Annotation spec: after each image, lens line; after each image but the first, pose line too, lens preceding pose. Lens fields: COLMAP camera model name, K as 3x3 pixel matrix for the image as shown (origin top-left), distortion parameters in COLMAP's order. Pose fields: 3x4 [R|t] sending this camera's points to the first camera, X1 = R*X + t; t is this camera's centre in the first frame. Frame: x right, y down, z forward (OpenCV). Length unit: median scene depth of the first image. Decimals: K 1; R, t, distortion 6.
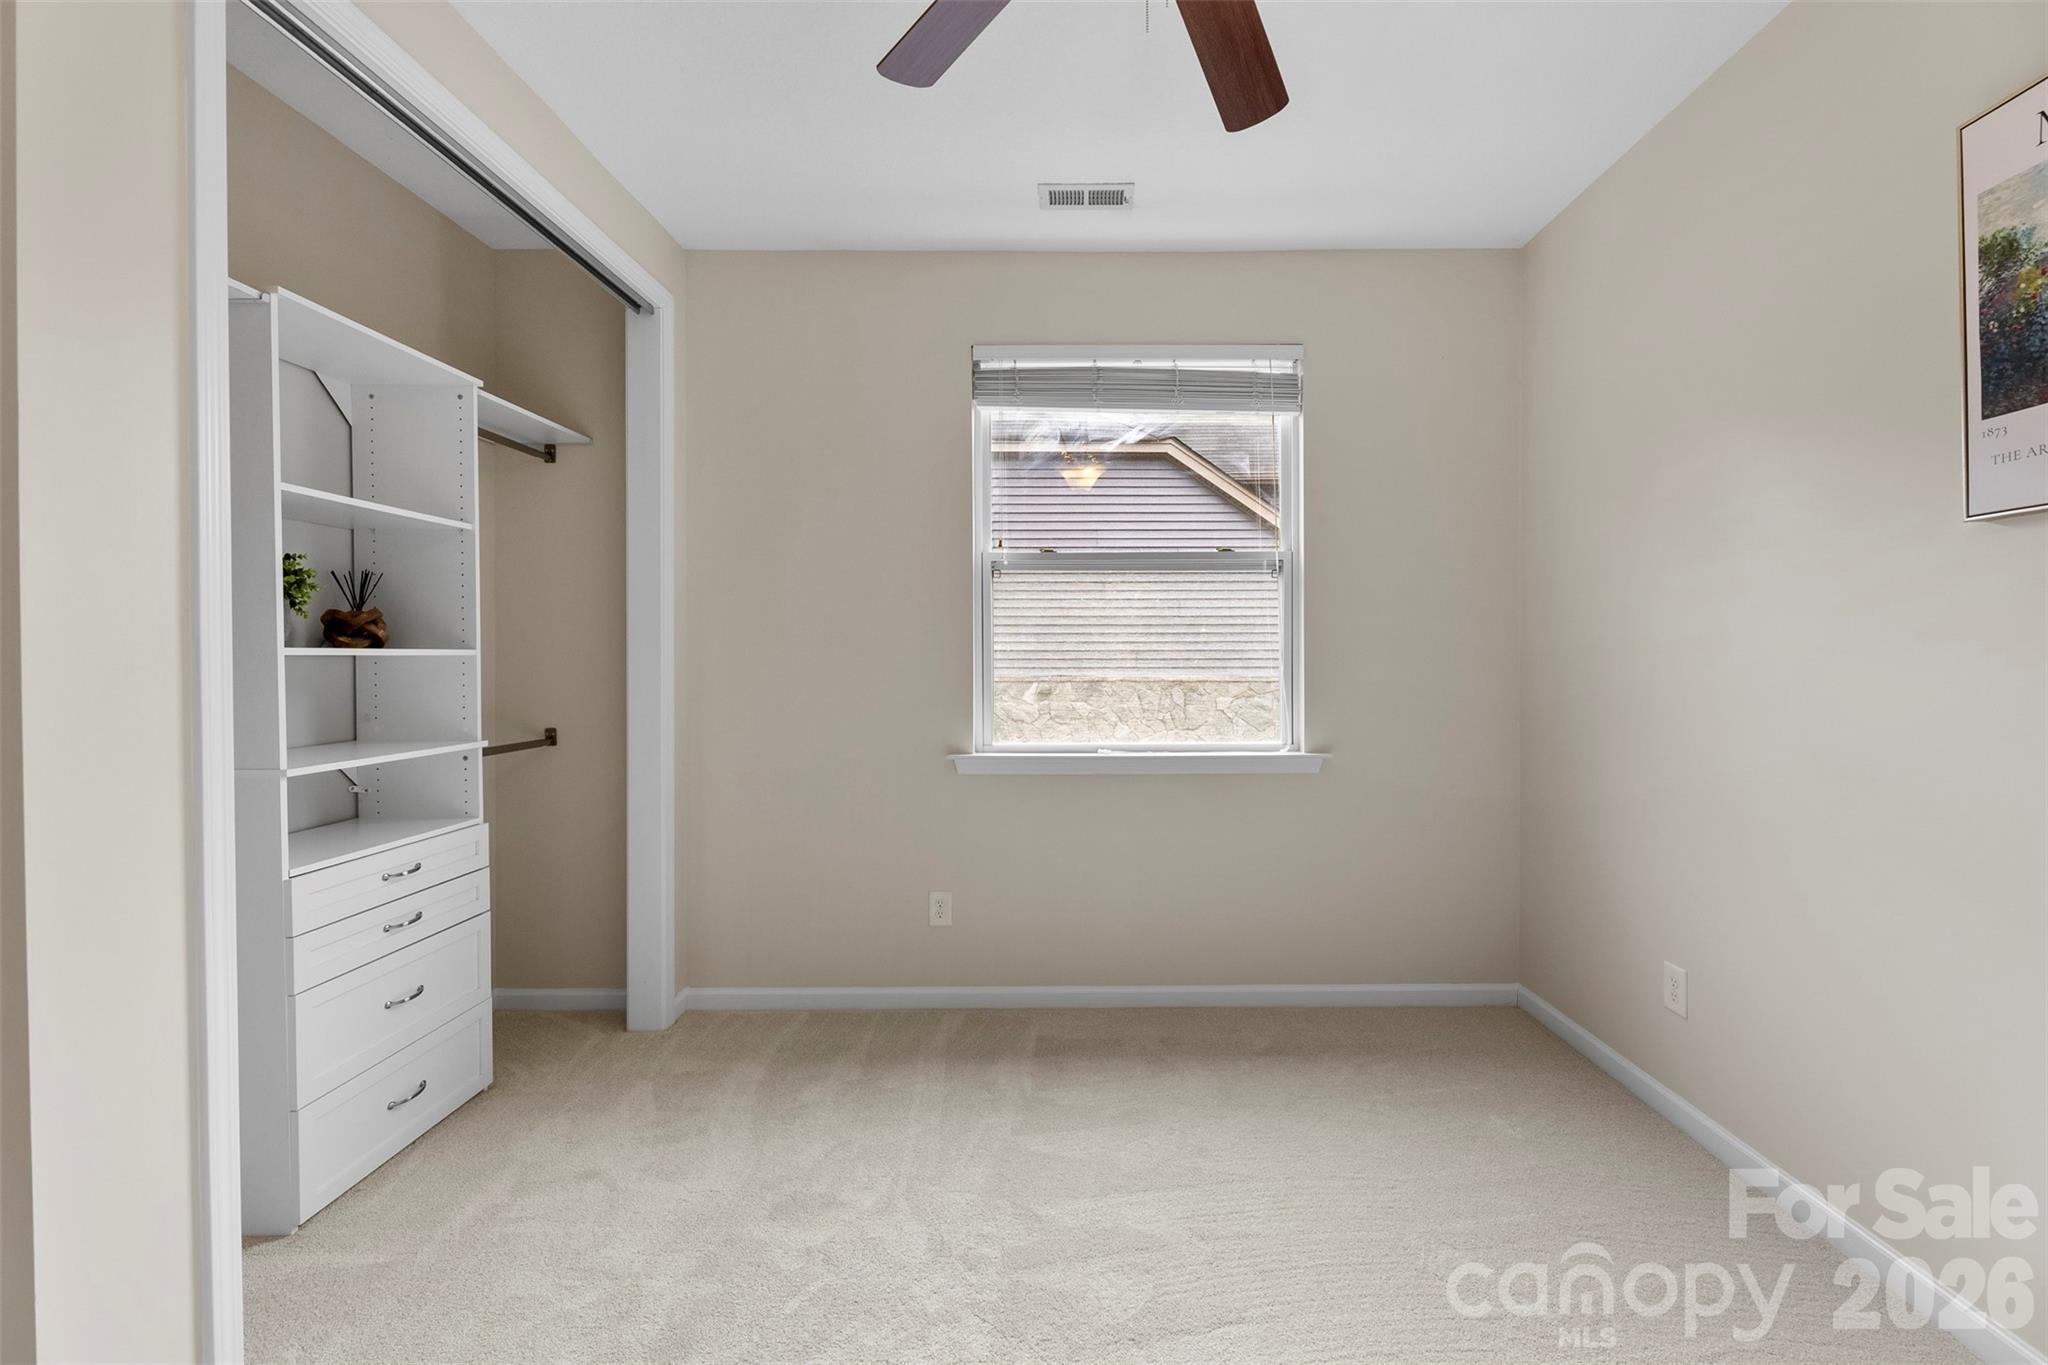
lens RADIAL K [[848.5, 0, 1062.0], [0, 848.5, 663.8], [0, 0, 1]] dist [-0.000158, 0.000313]
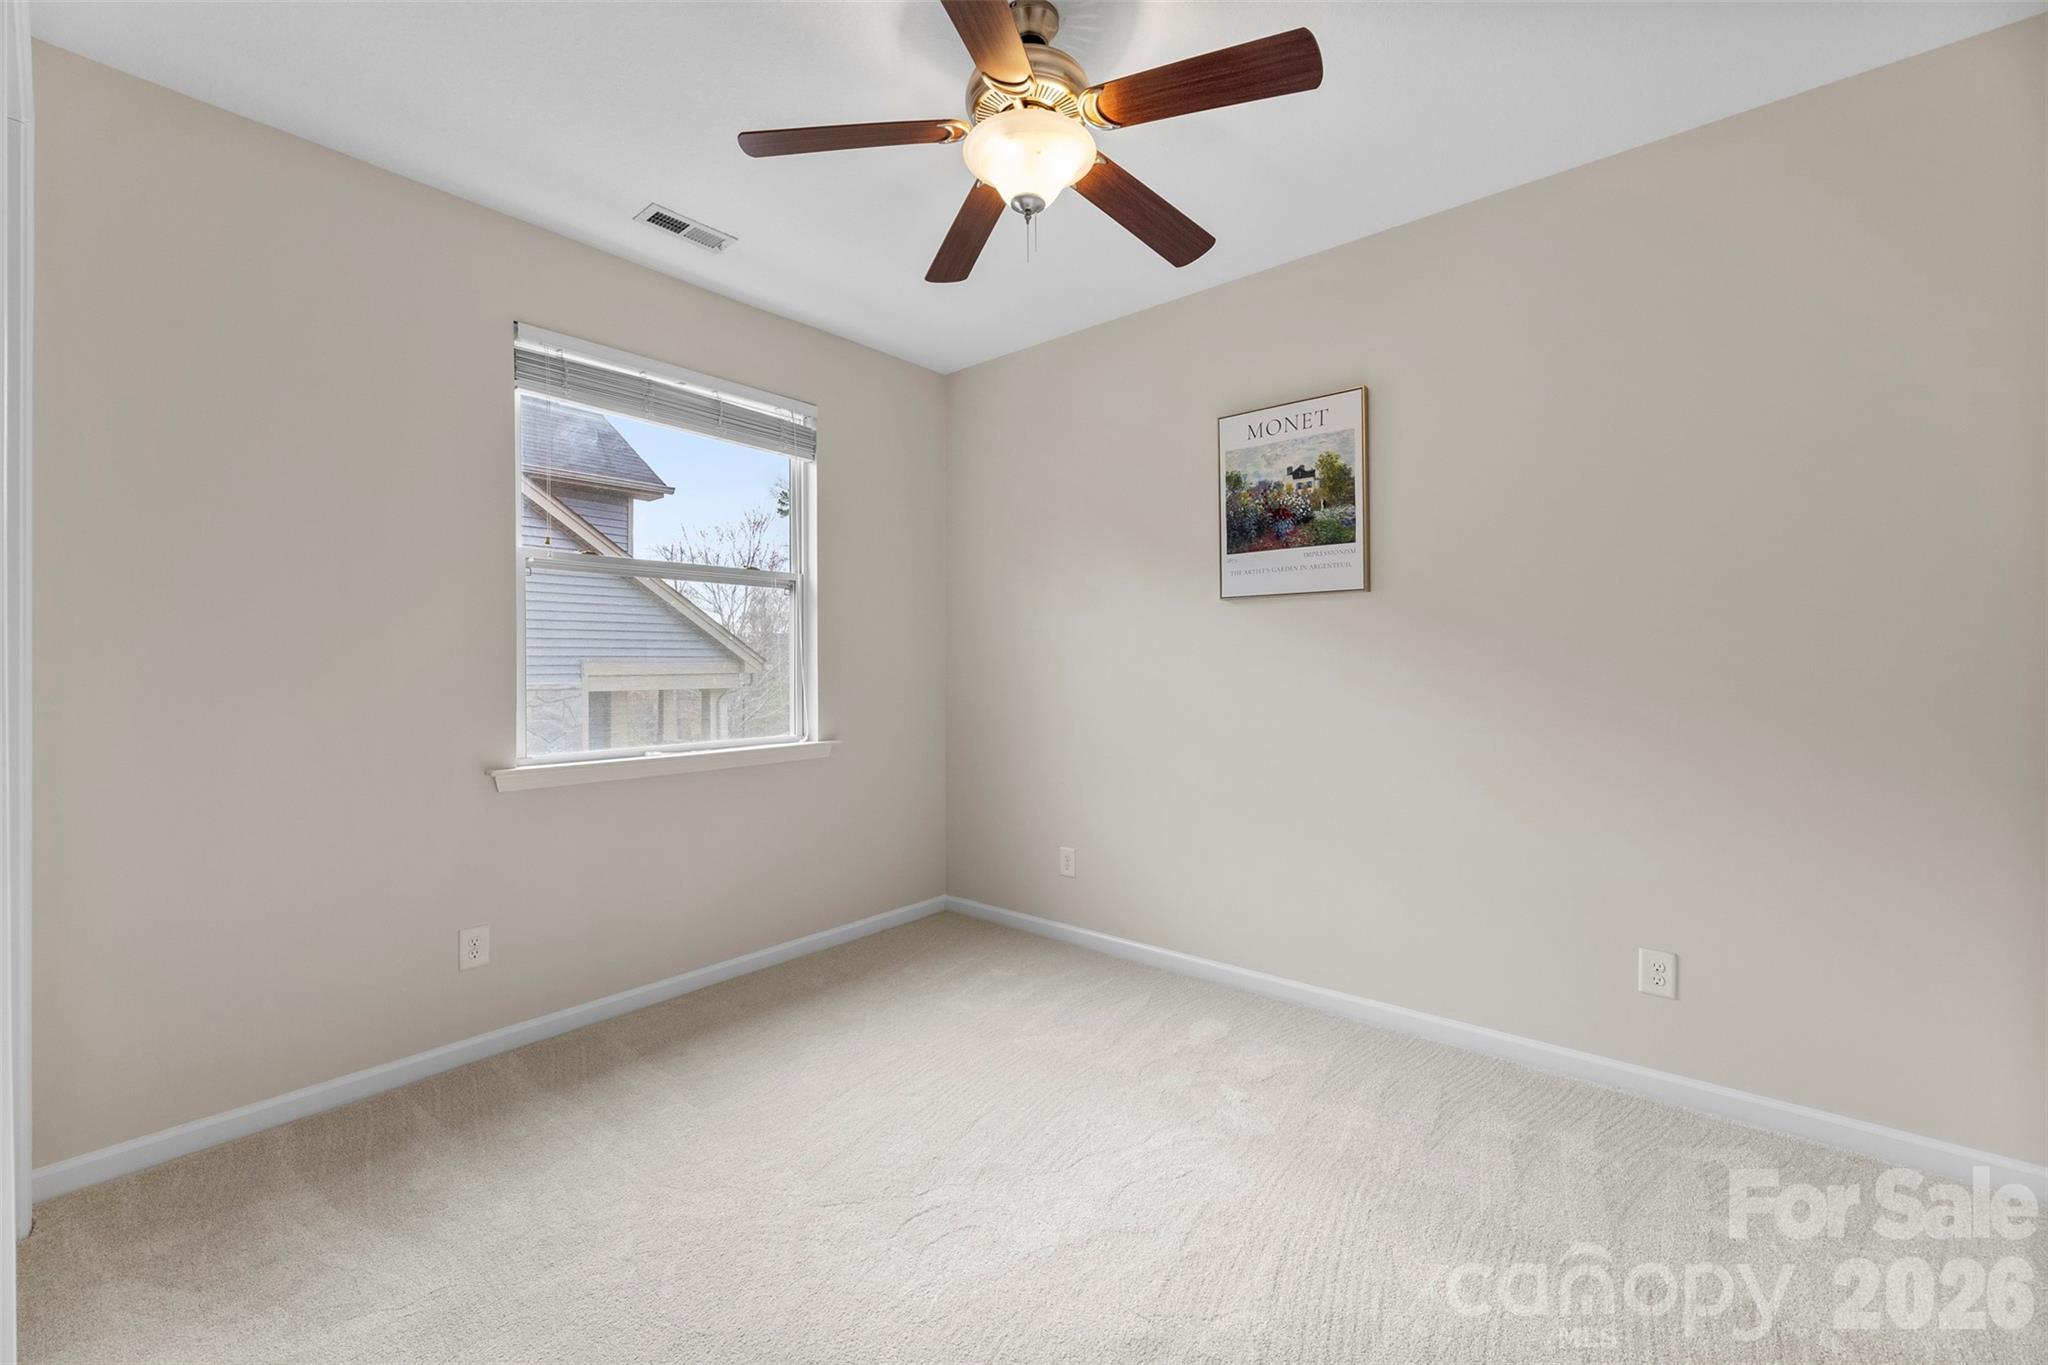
lens RADIAL K [[845.6, 0, 1006.6], [0, 845.6, 664.4], [0, 0, 1]] dist [0.000857, -0.000156]
pose [[0.647767, 0.000809, 0.761838, -0.473891], [0.005546, 0.999968, -0.005778, 0.003159], [-0.761818, 0.007968, 0.647742, 0.009740]]
